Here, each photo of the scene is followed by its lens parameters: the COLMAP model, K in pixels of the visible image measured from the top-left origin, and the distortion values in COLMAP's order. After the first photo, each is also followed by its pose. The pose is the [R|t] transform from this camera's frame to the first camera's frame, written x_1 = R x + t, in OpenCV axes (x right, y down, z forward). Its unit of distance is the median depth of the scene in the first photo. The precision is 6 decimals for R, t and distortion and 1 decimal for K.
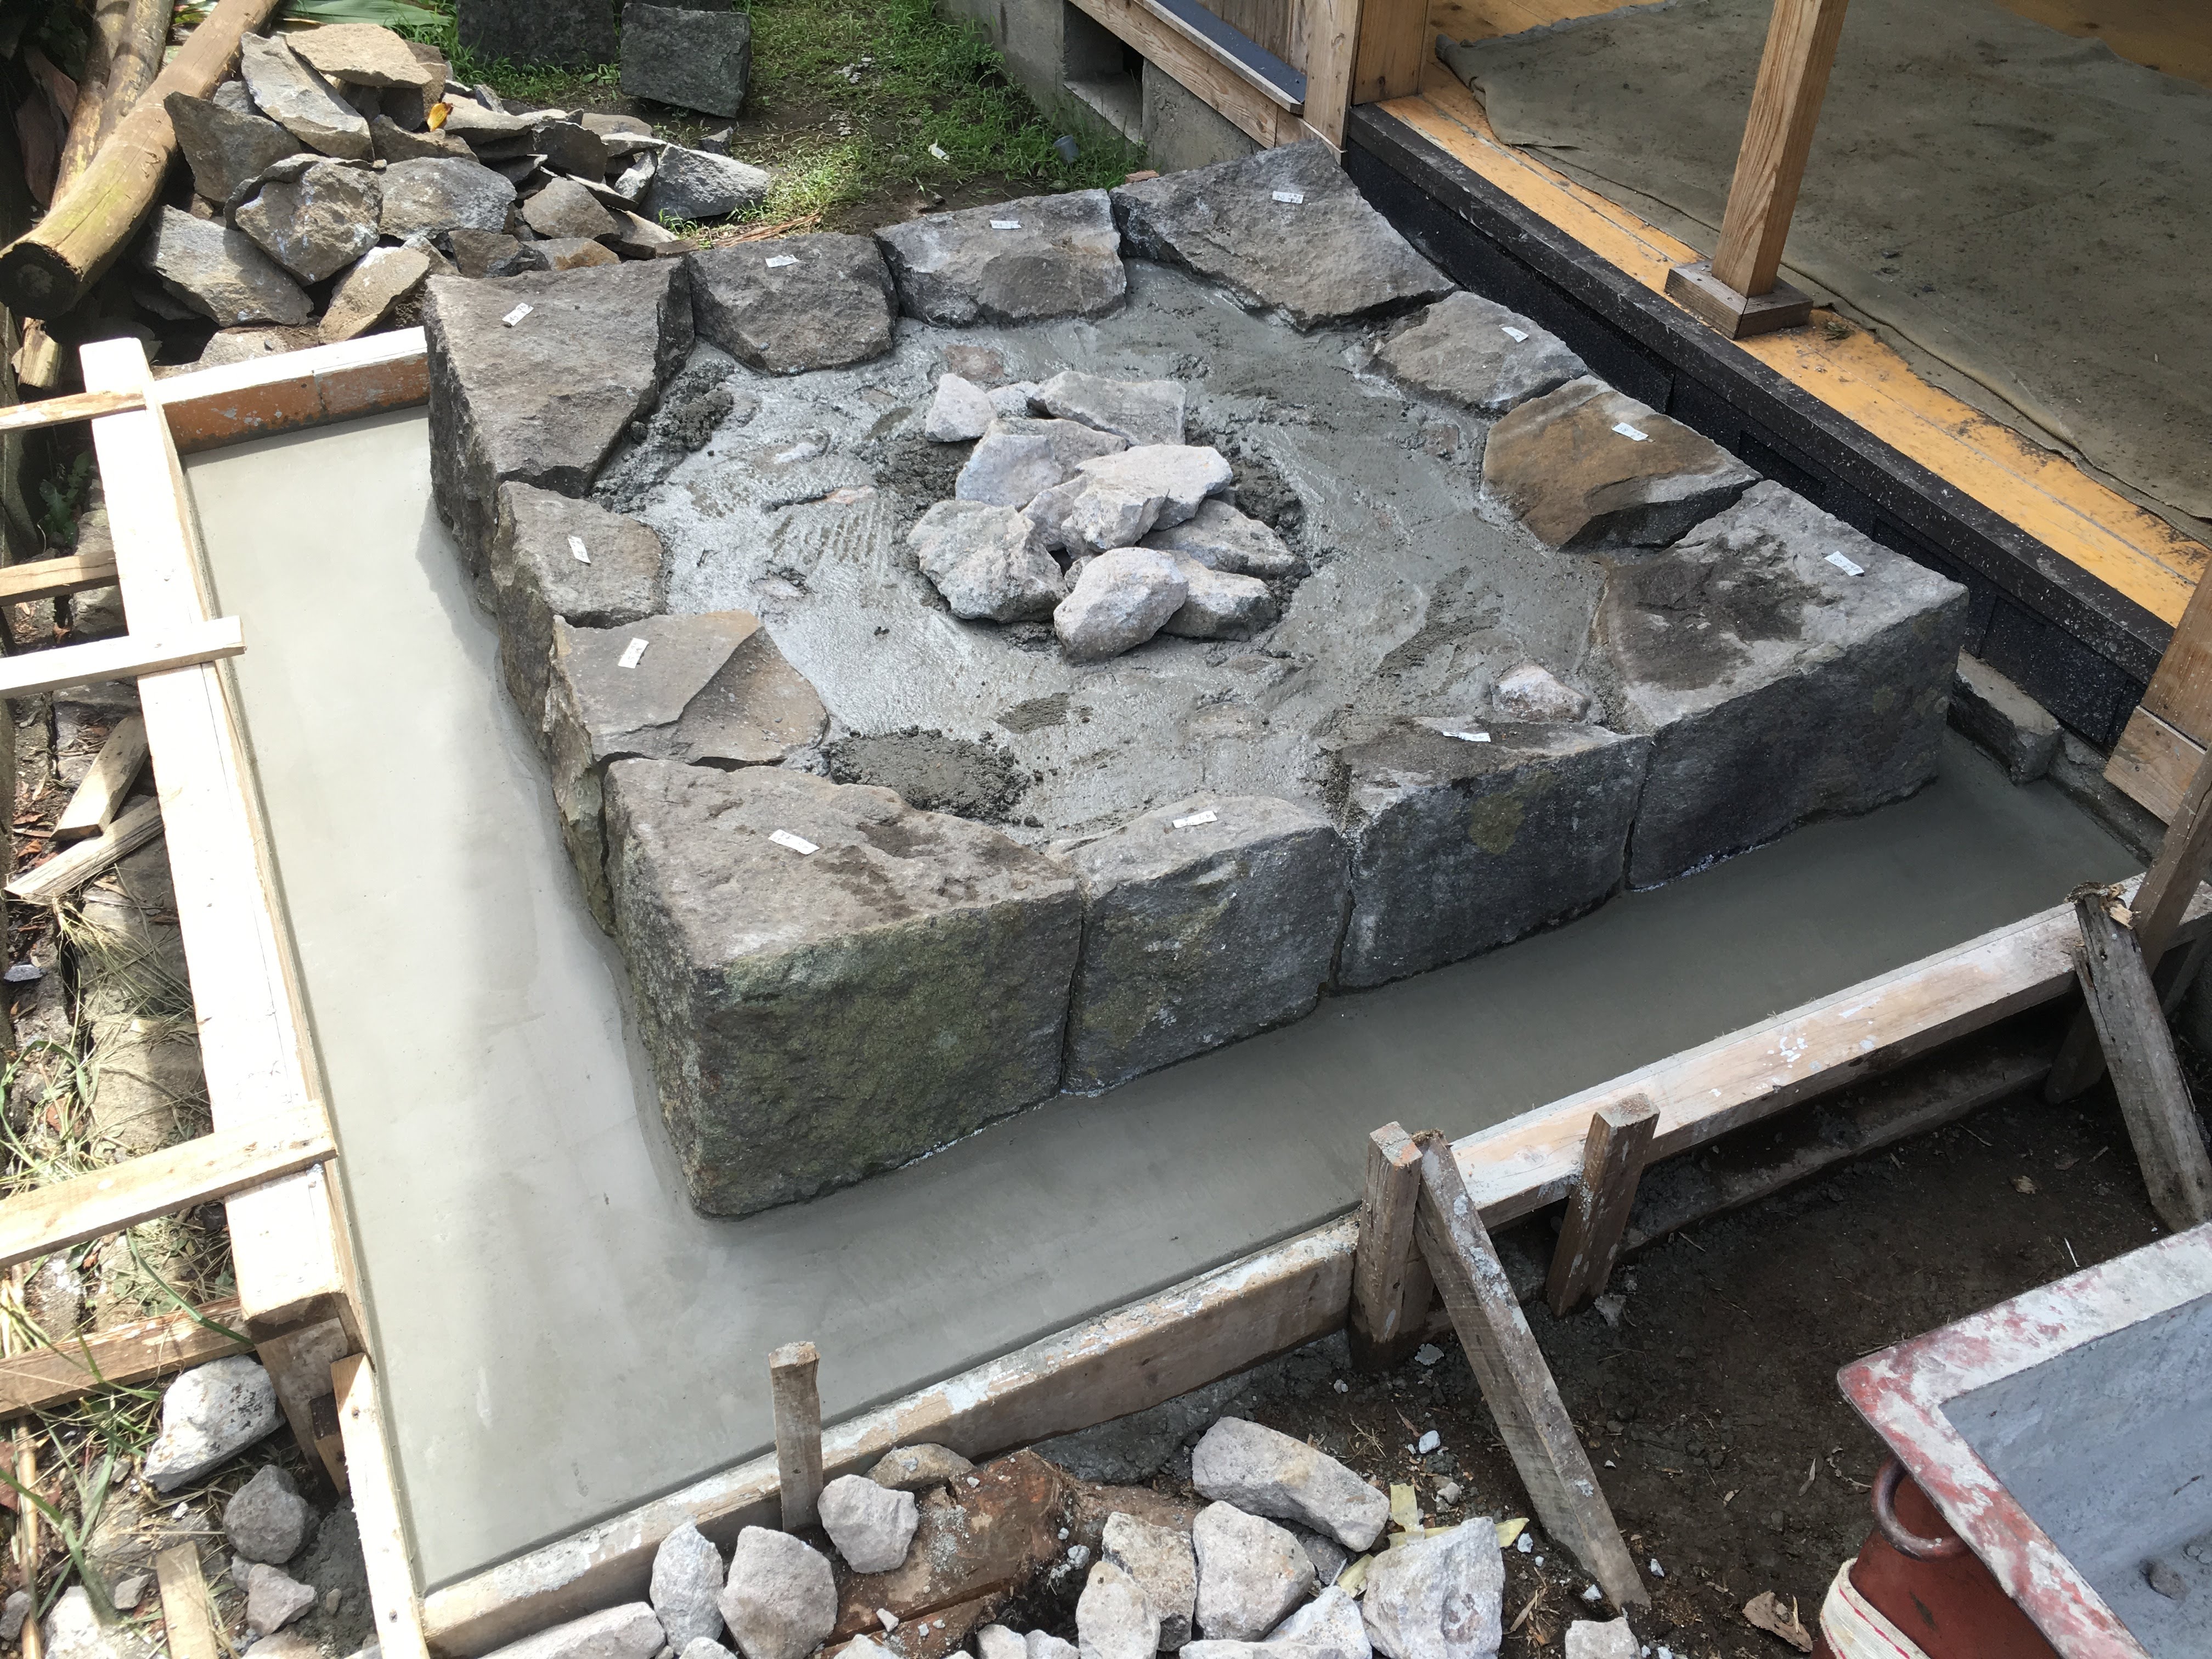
lens RADIAL K [[1886.4, 0, 1106.0], [0, 1886.4, 829.5], [0, 0, 1]] dist [0.065068, -0.106033]
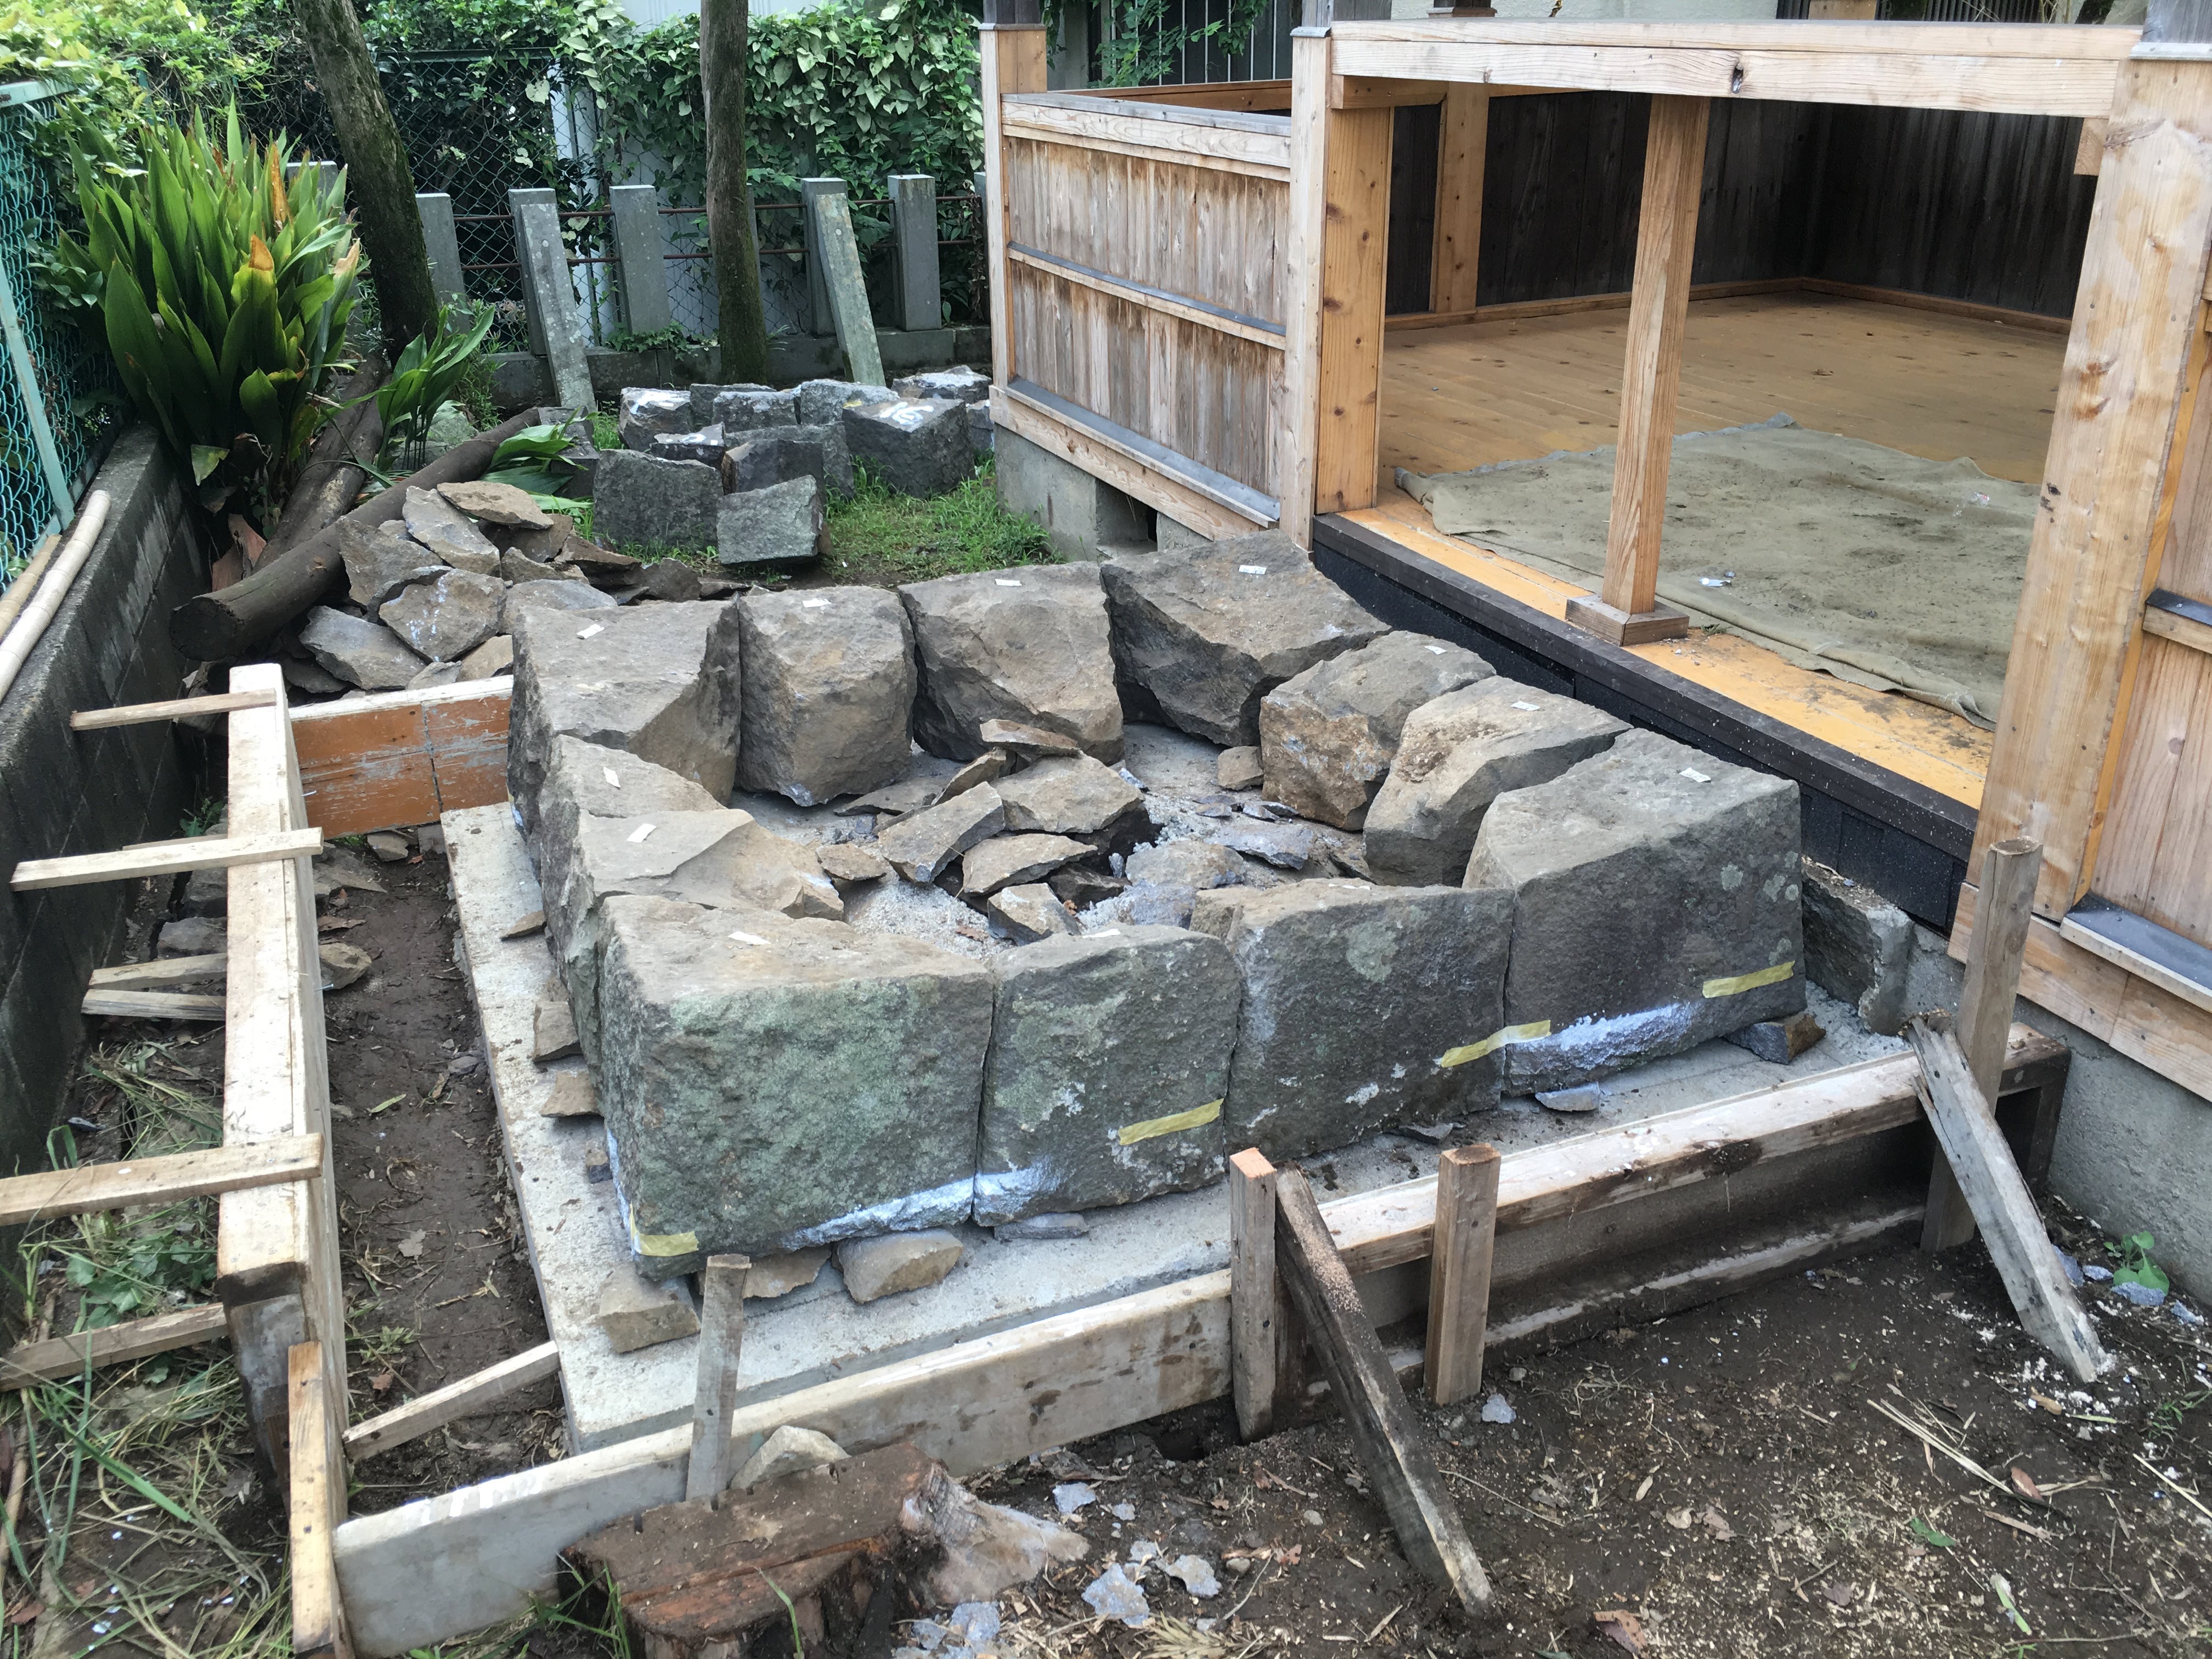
lens RADIAL K [[1881.3, 0, 1106.0], [0, 1881.3, 829.5], [0, 0, 1]] dist [0.053631, -0.056775]
pose [[0.998243, 0.000224, -0.059255, 0.090754], [-0.018331, 0.952103, -0.305227, 0.217996], [0.056348, 0.305777, 0.950434, -0.080421]]
